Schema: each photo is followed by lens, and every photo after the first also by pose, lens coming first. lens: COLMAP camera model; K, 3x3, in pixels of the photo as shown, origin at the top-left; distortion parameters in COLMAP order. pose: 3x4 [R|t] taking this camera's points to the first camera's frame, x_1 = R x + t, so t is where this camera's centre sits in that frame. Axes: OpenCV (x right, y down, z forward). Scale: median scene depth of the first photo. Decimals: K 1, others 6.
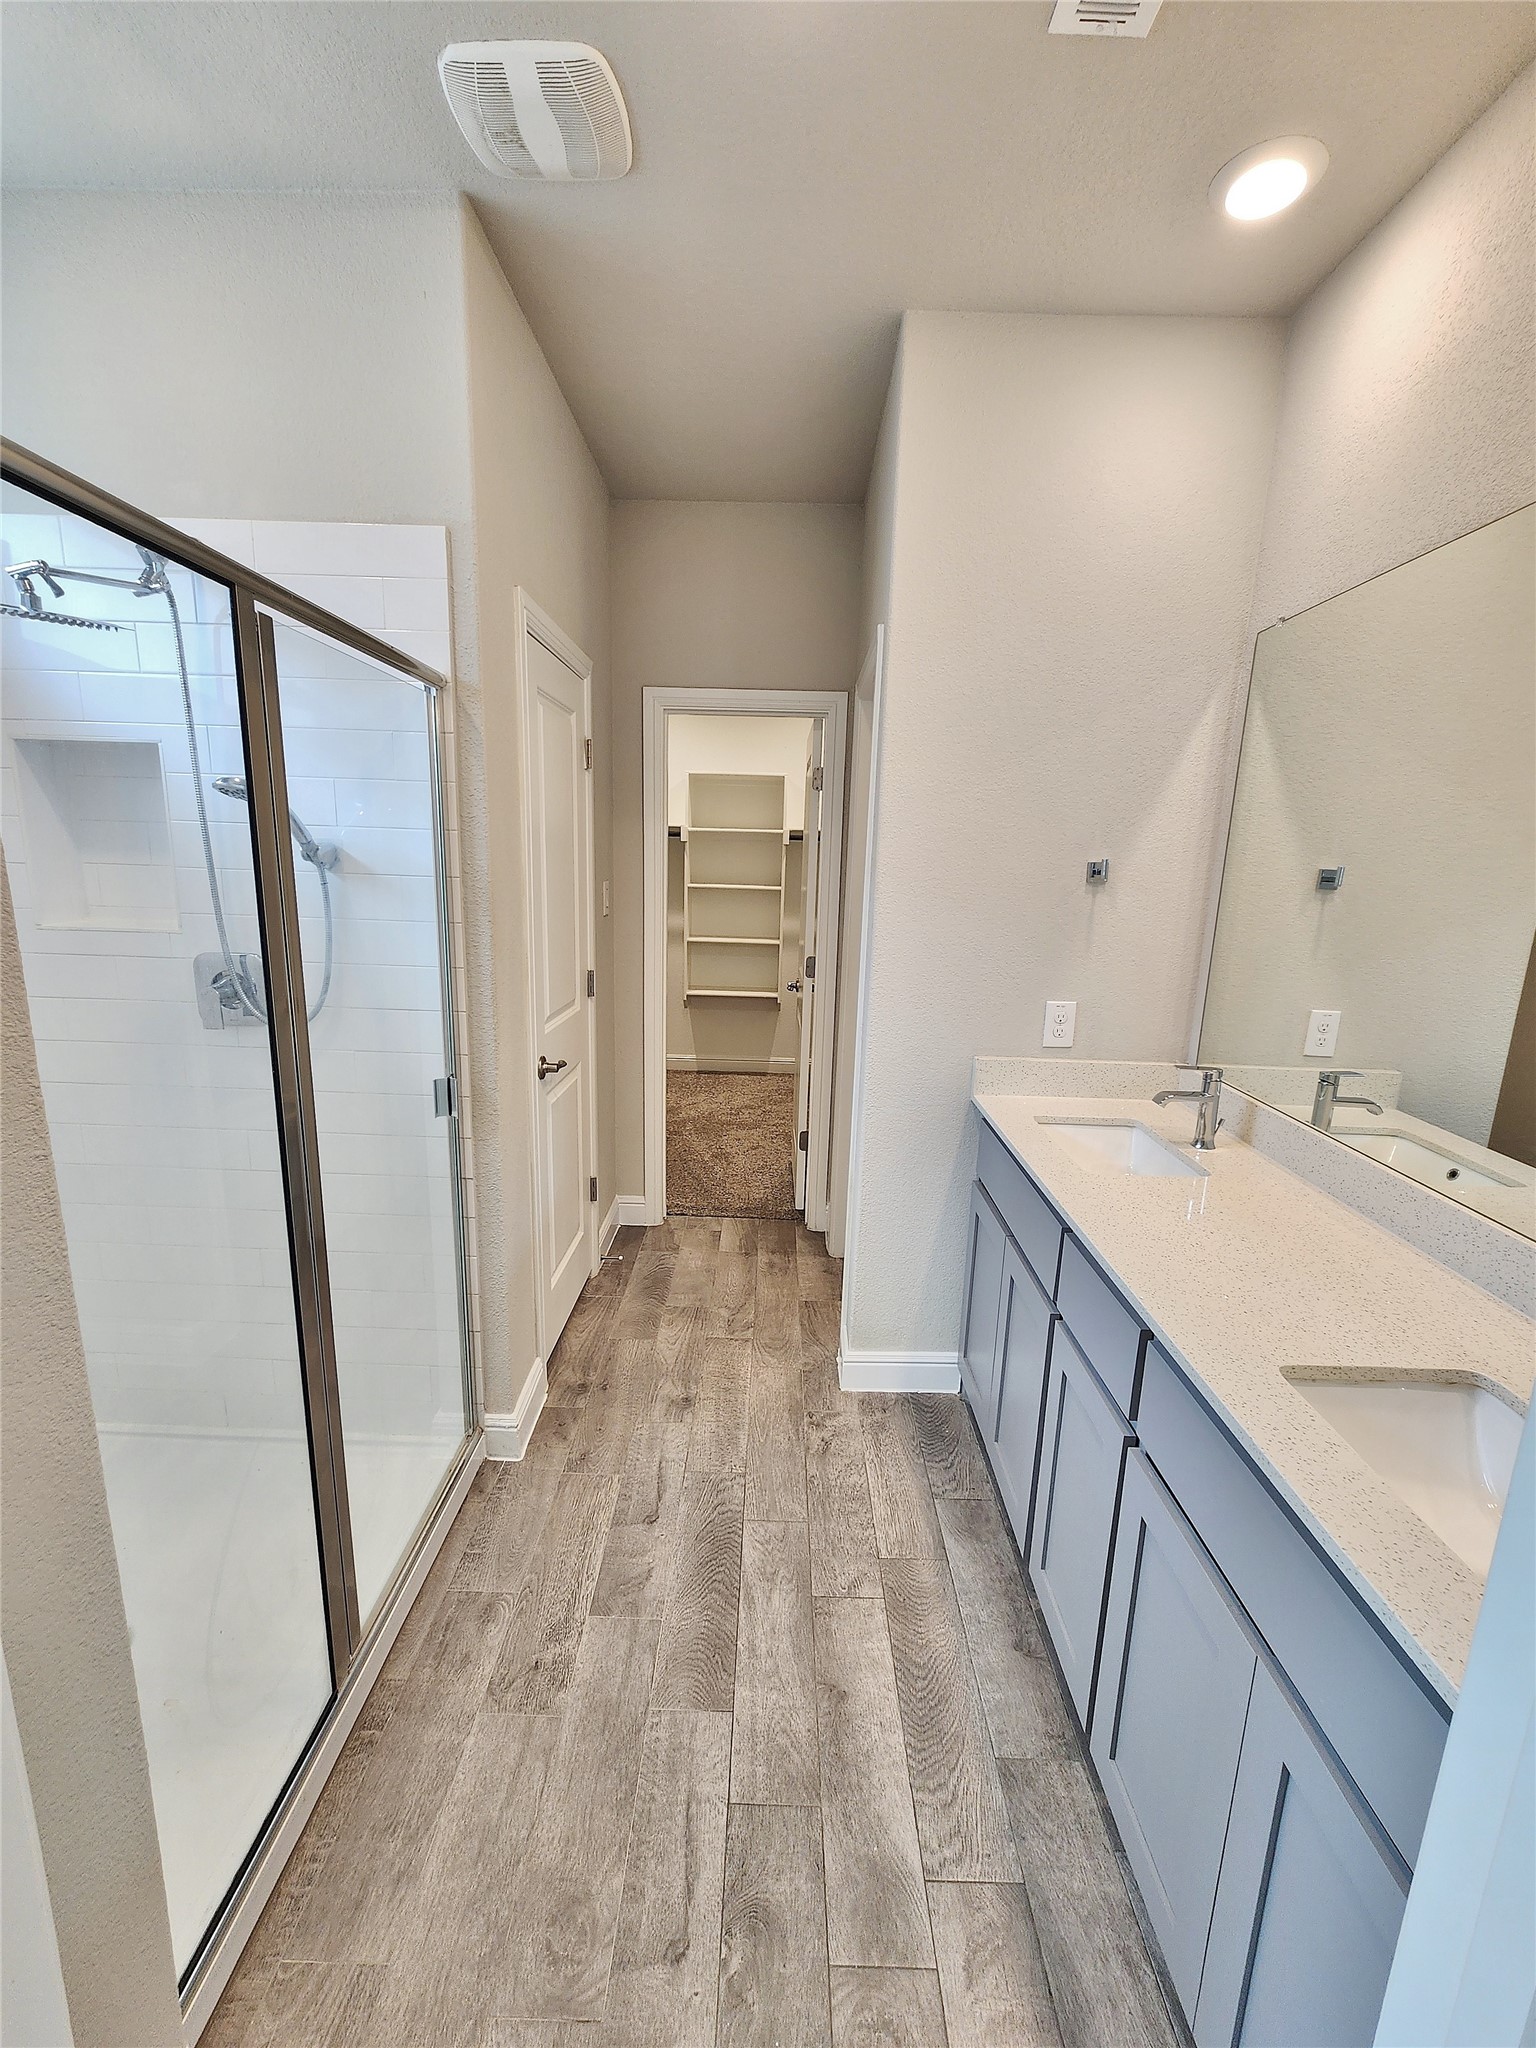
lens RADIAL K [[839.7, 0, 766.7], [0, 839.7, 1031.4], [0, 0, 1]] dist [0.000973, -0.000331]
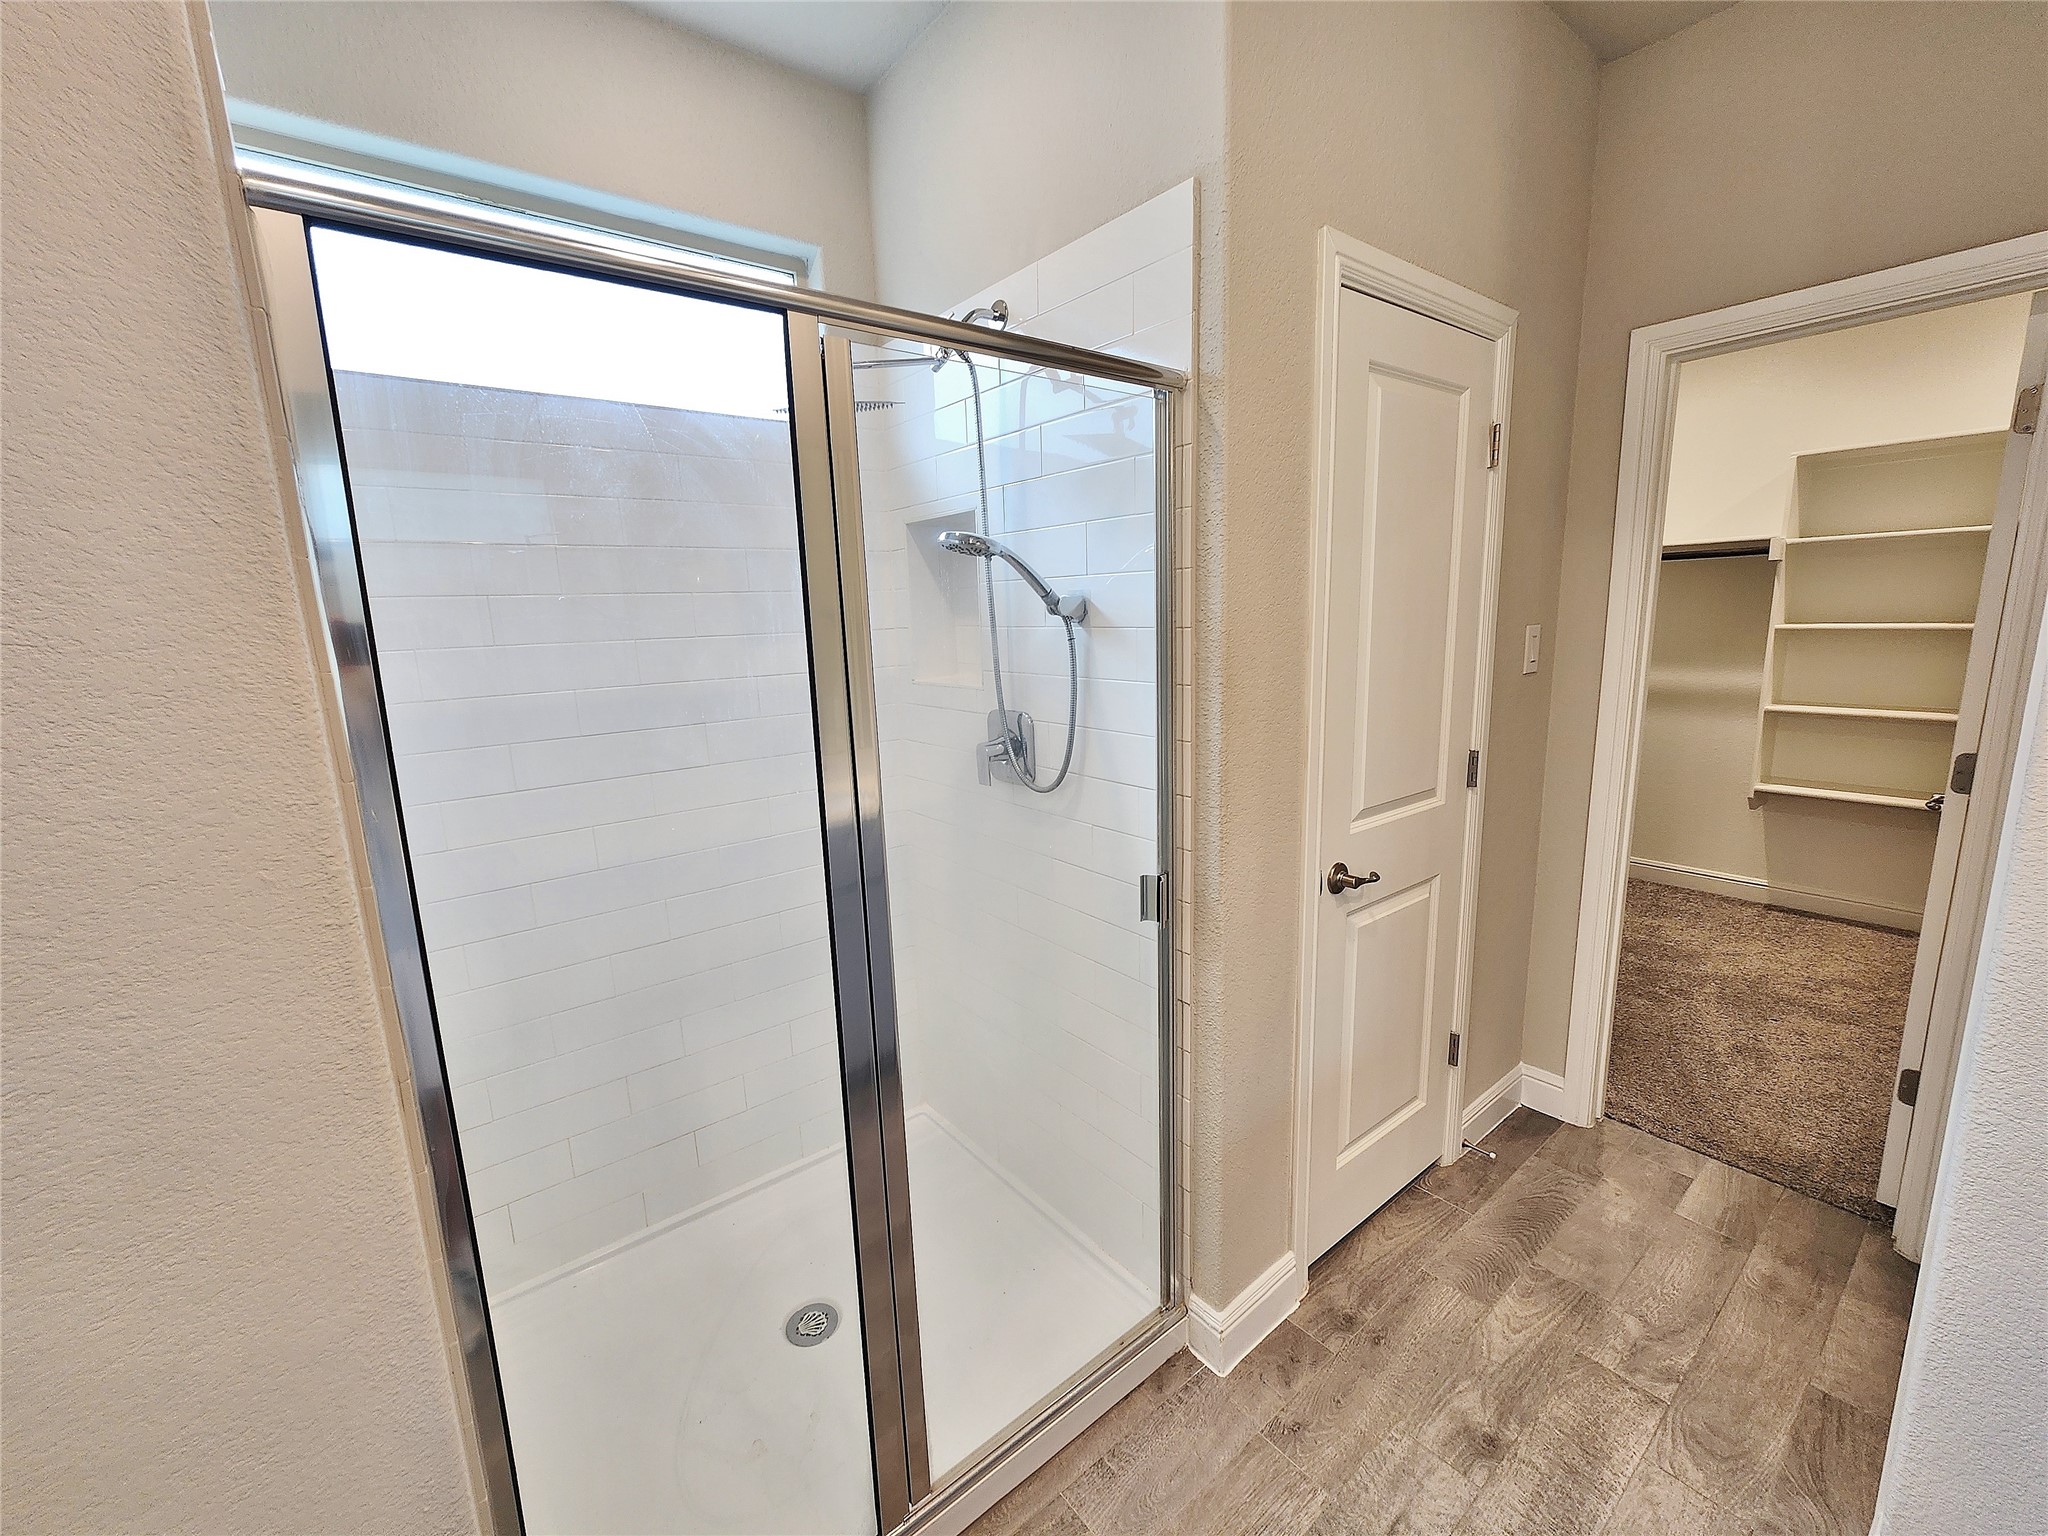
lens RADIAL K [[839.7, 0, 1033.2], [0, 839.7, 769.8], [0, 0, 1]] dist [0.000973, -0.000331]
pose [[0.634337, 0.097893, -0.766833, 0.119498], [-0.109113, 0.993357, 0.036551, -0.048286], [0.765317, 0.060485, 0.640805, 0.295736]]
